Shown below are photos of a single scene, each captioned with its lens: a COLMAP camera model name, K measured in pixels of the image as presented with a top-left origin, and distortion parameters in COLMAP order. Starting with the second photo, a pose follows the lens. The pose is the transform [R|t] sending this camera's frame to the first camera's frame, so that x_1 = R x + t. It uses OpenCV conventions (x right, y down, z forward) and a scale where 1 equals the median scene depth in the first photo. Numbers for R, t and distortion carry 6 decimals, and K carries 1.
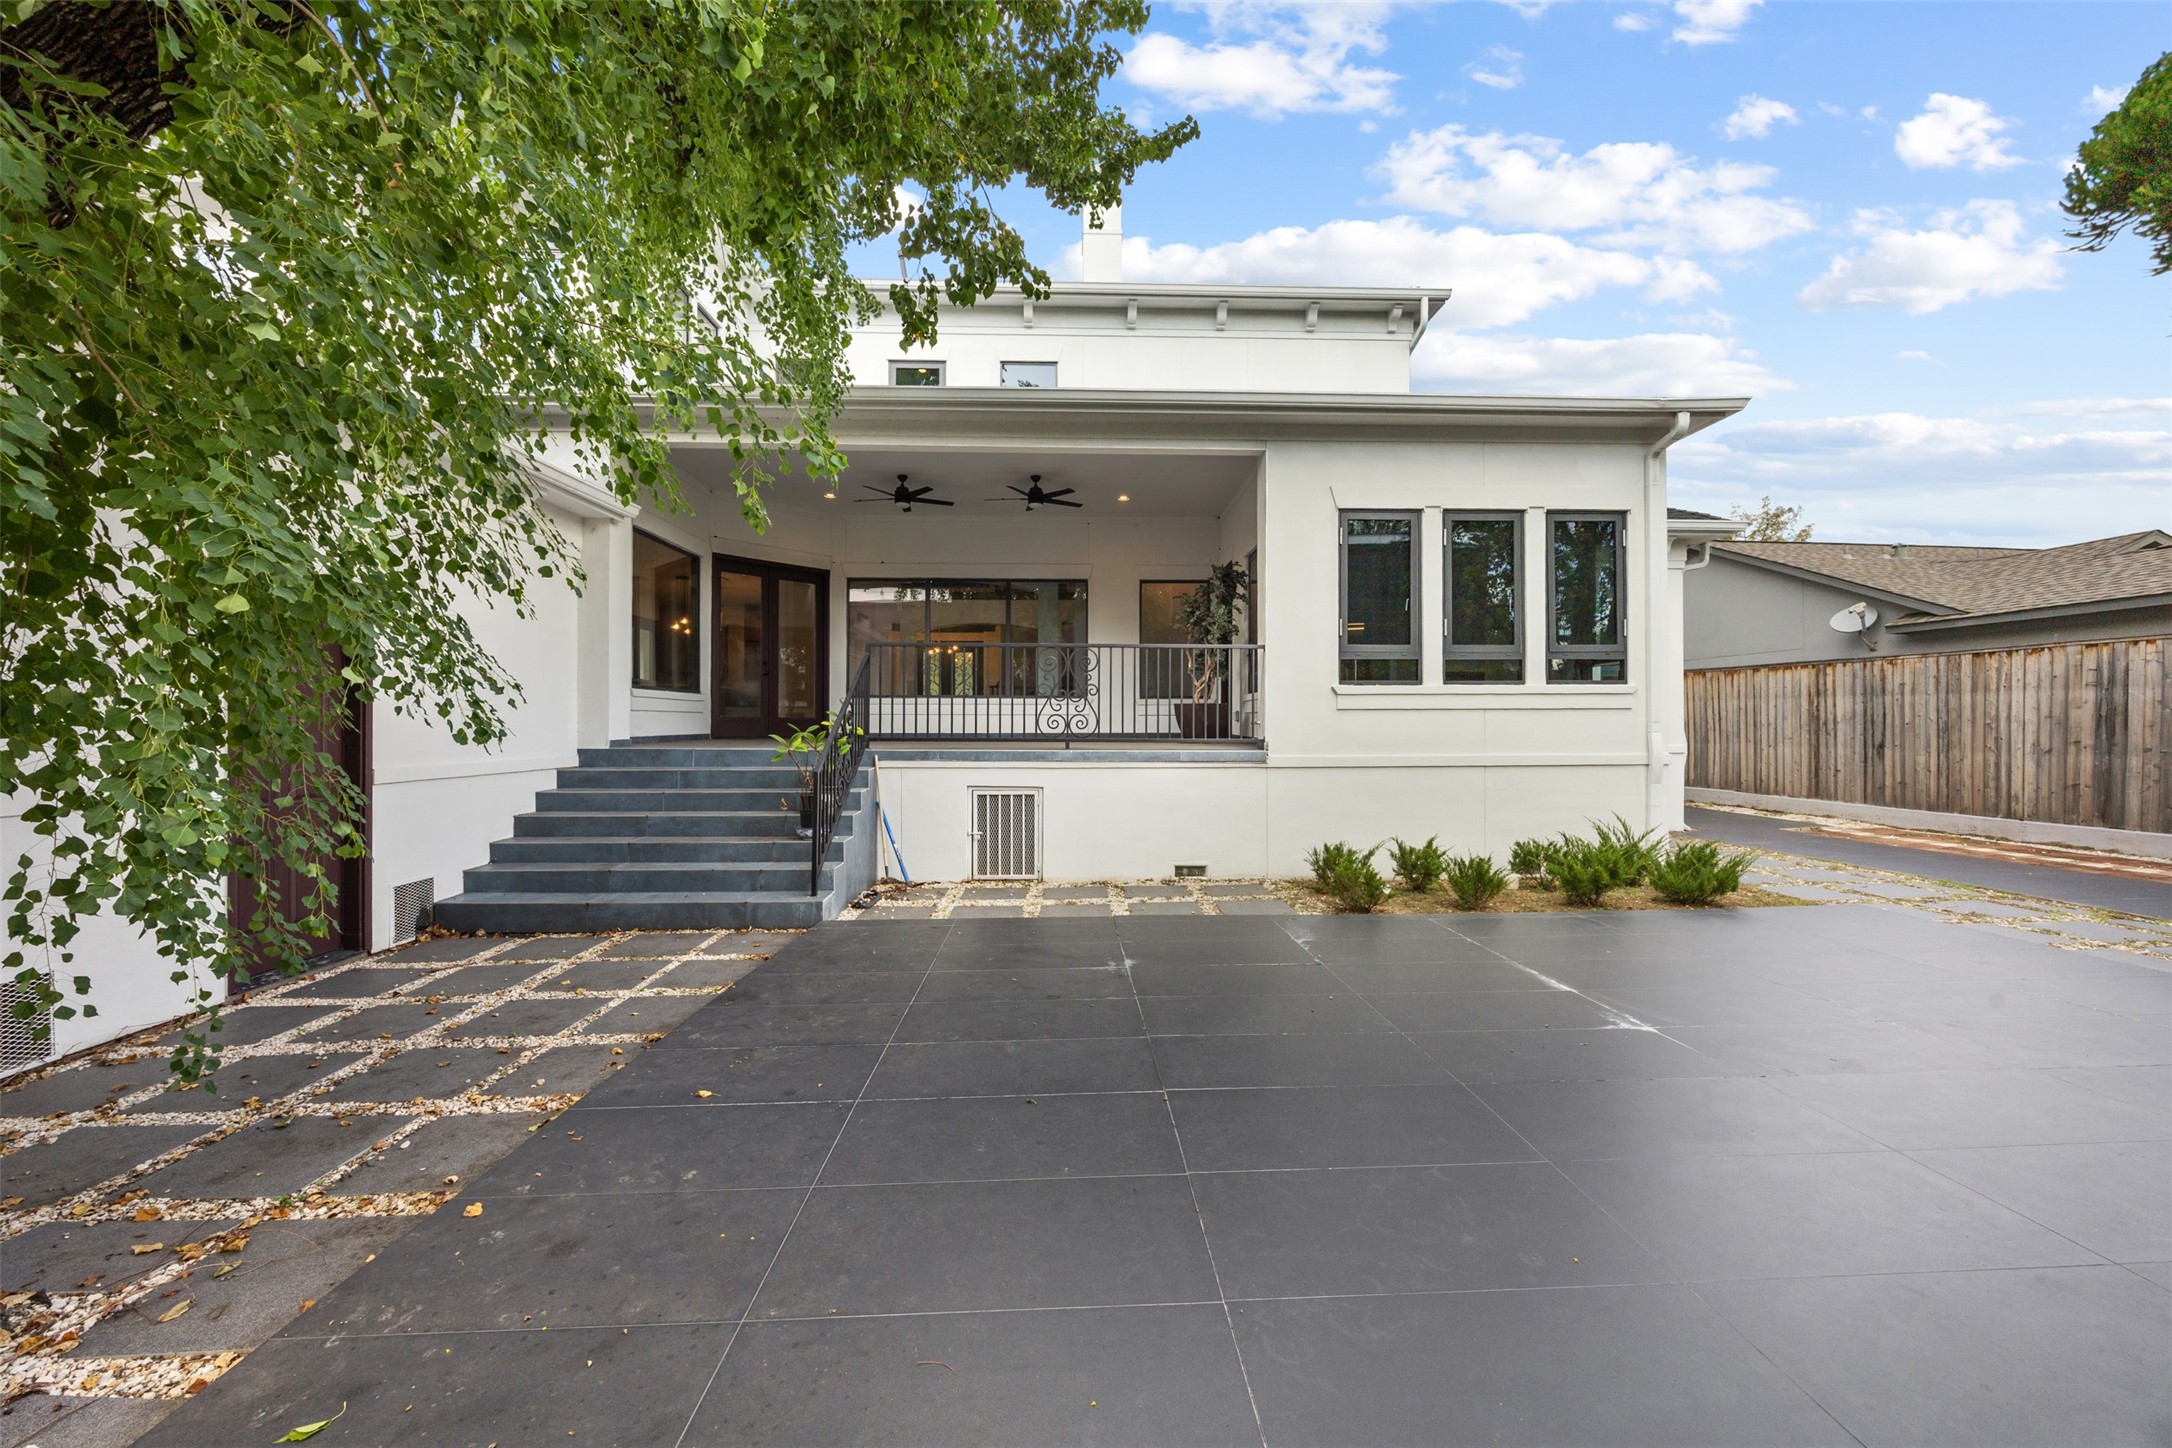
lens RADIAL K [[827.7, 0, 1087.2], [0, 827.7, 714.1], [0, 0, 1]] dist [-0.004616, -0.000038]
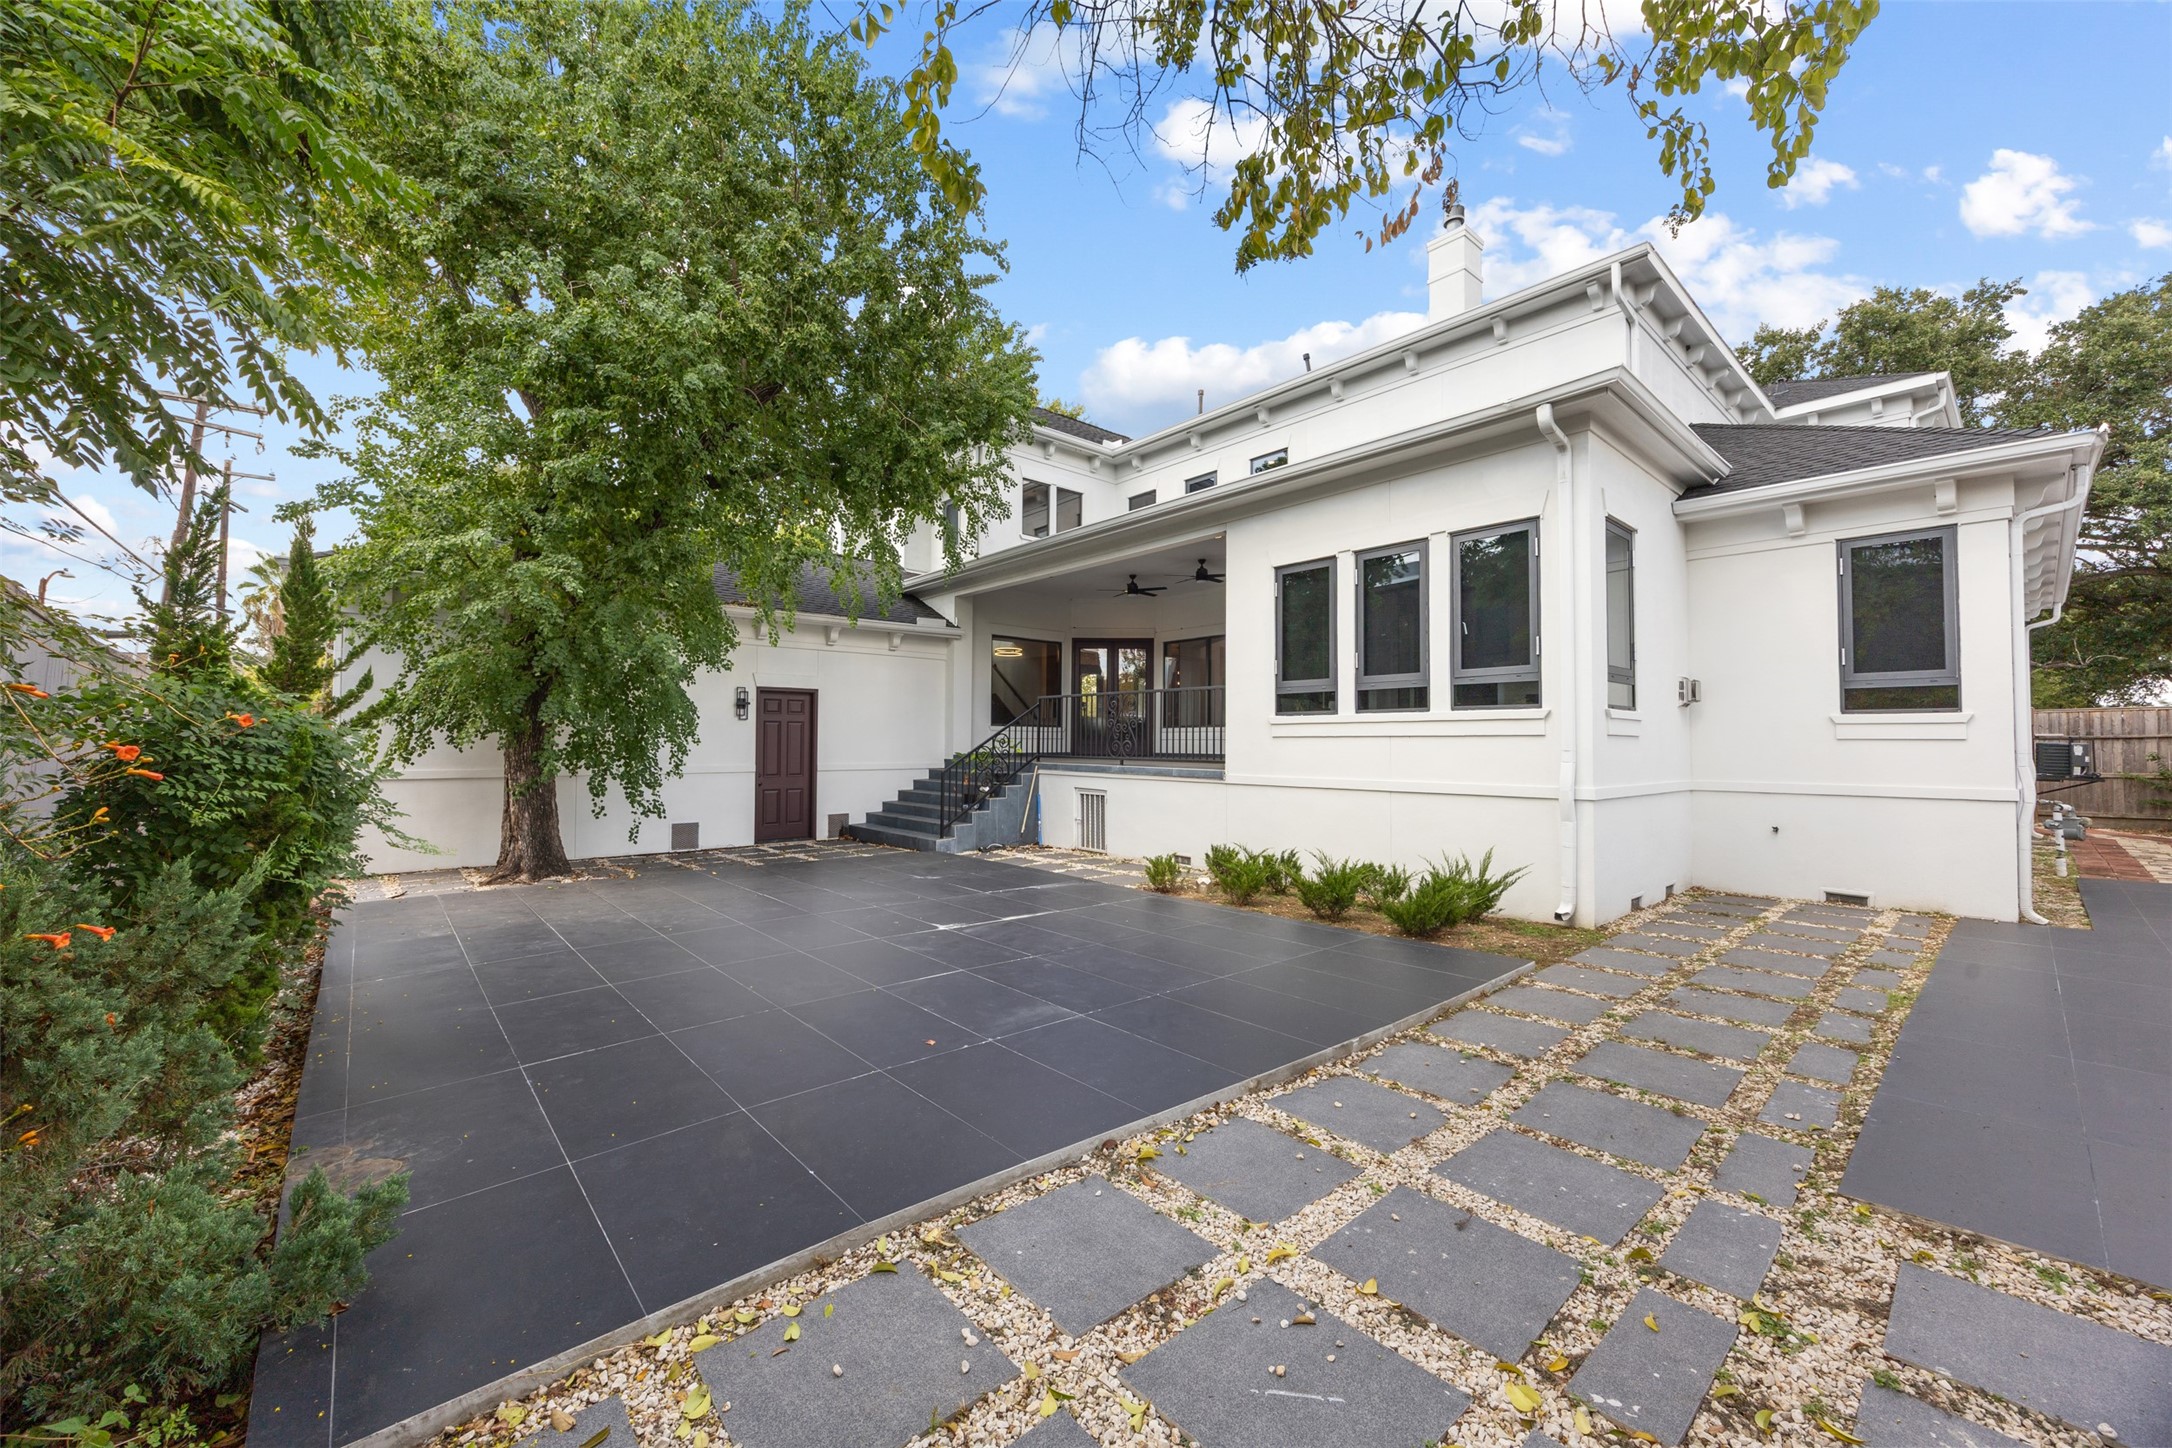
lens RADIAL K [[838.2, 0, 1130.7], [0, 838.2, 727.4], [0, 0, 1]] dist [-0.000280, 0.000009]
pose [[0.652861, -0.011394, -0.757392, 1.067577], [0.004934, 0.999930, -0.010790, -0.006832], [0.757462, 0.003307, 0.652871, 0.061828]]
